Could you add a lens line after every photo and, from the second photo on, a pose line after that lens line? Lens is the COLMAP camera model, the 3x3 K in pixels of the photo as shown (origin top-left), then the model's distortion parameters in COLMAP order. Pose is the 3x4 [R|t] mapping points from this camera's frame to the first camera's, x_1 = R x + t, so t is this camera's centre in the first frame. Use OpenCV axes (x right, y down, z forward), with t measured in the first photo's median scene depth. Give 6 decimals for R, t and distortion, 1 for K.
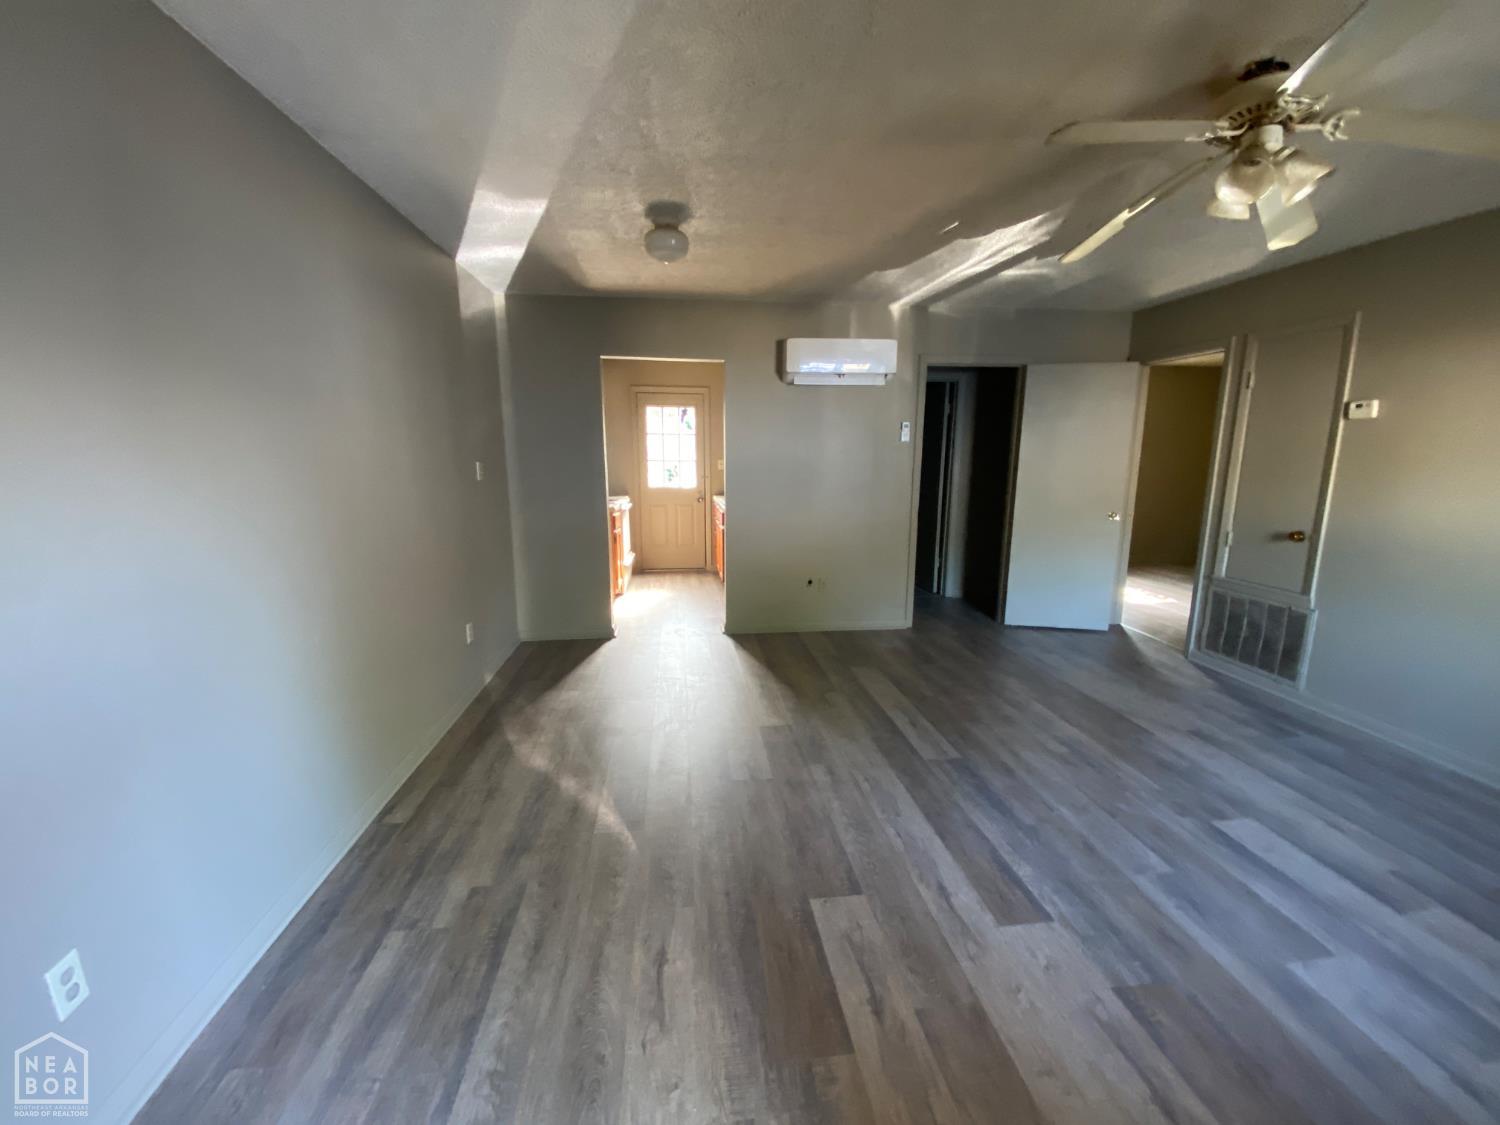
lens RADIAL K [[600.5, 0, 747.3], [0, 600.5, 564.3], [0, 0, 1]] dist [0.014830, -0.018476]
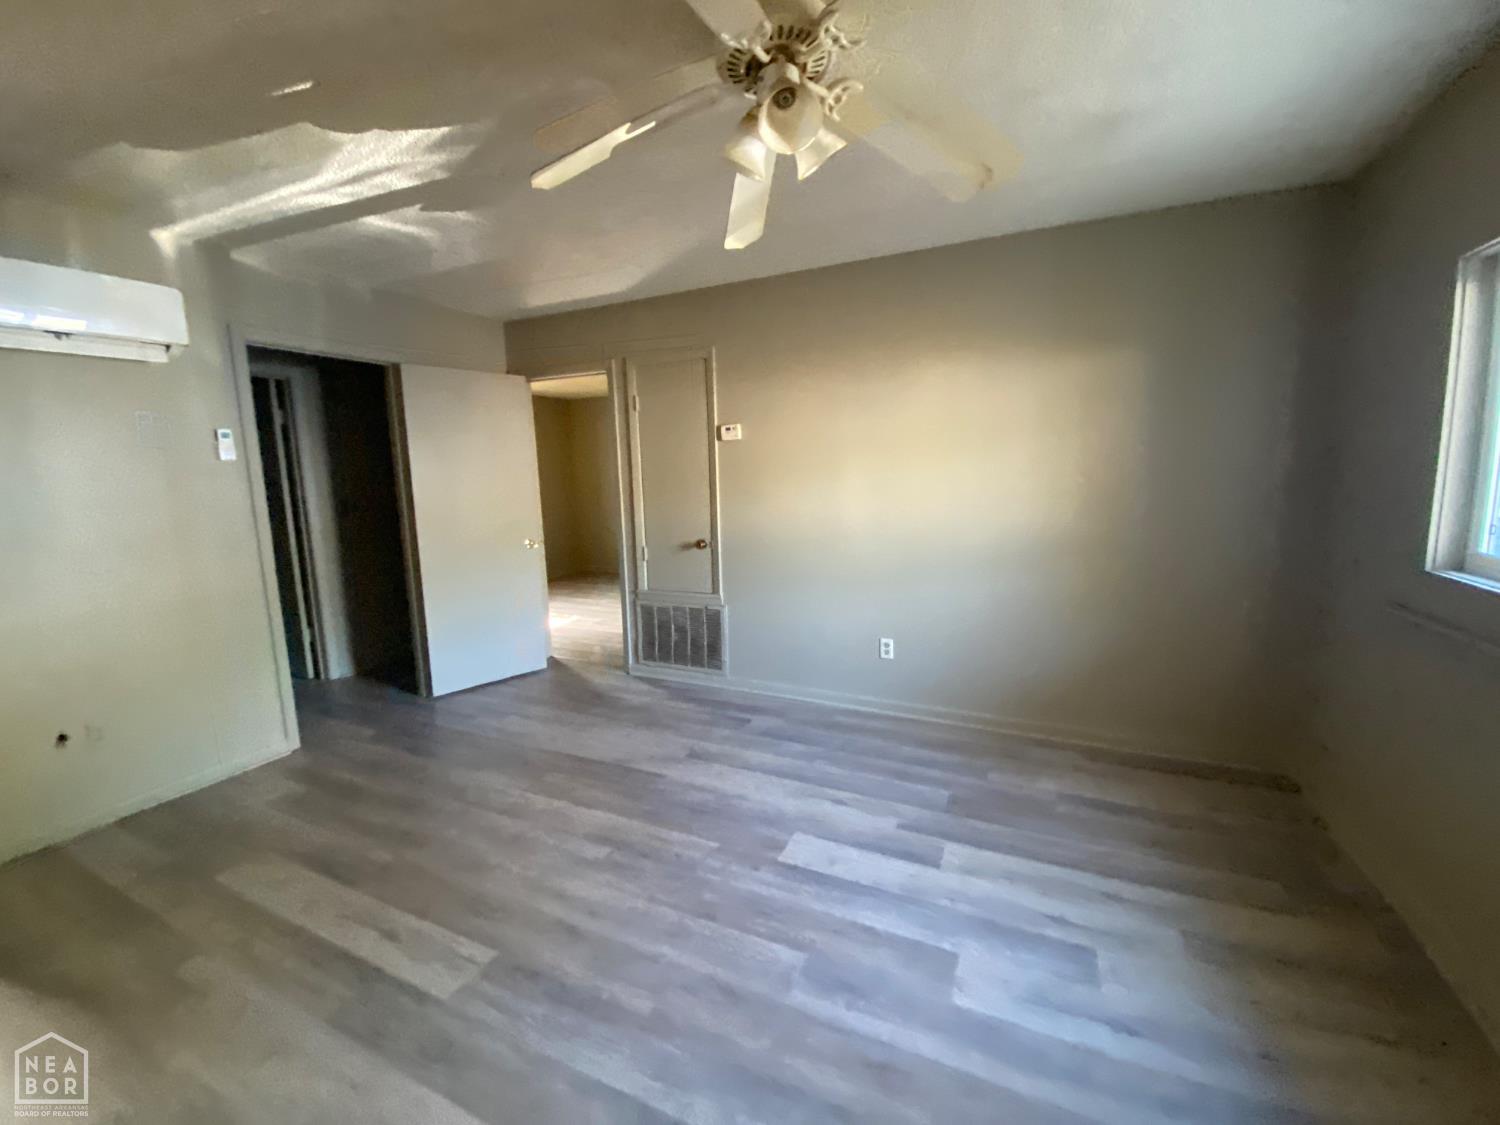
lens RADIAL K [[600.5, 0, 747.3], [0, 600.5, 564.3], [0, 0, 1]] dist [0.014830, -0.018476]
pose [[0.529345, -0.141513, 0.836521, 0.021588], [0.178836, 0.982449, 0.053033, -0.053289], [-0.829344, 0.121528, 0.545362, 0.326014]]
